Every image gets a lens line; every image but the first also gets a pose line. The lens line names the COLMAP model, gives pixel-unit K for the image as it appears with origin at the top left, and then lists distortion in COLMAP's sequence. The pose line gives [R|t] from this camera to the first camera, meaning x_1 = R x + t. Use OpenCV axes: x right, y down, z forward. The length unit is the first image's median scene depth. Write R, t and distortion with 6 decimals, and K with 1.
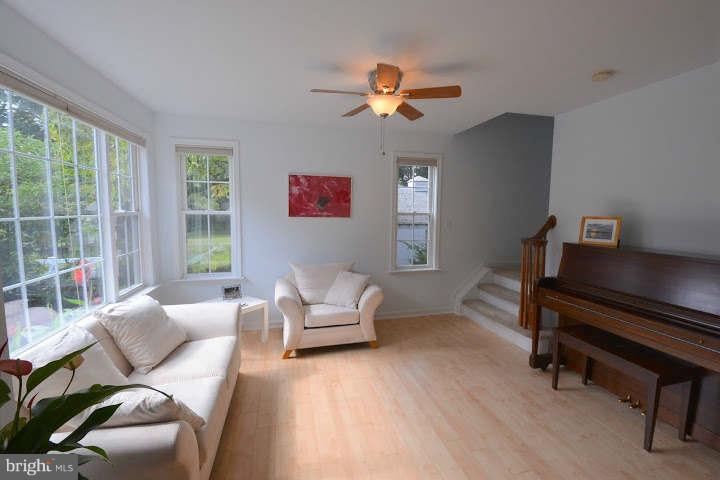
lens RADIAL K [[305.1, 0, 360.0], [0, 305.1, 240.0], [0, 0, 1]] dist [0.000093, 0.000007]
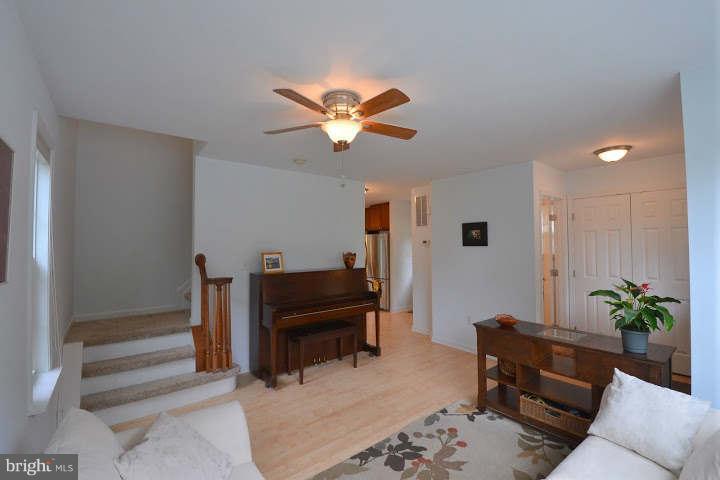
lens RADIAL K [[320.8, 0, 360.0], [0, 320.8, 240.0], [0, 0, 1]] dist [0.000205, 0.000020]
pose [[-0.403791, 0.031504, 0.914309, -0.687451], [0.110012, 0.993827, 0.014341, -0.107341], [-0.908213, 0.106376, -0.404764, 1.198644]]
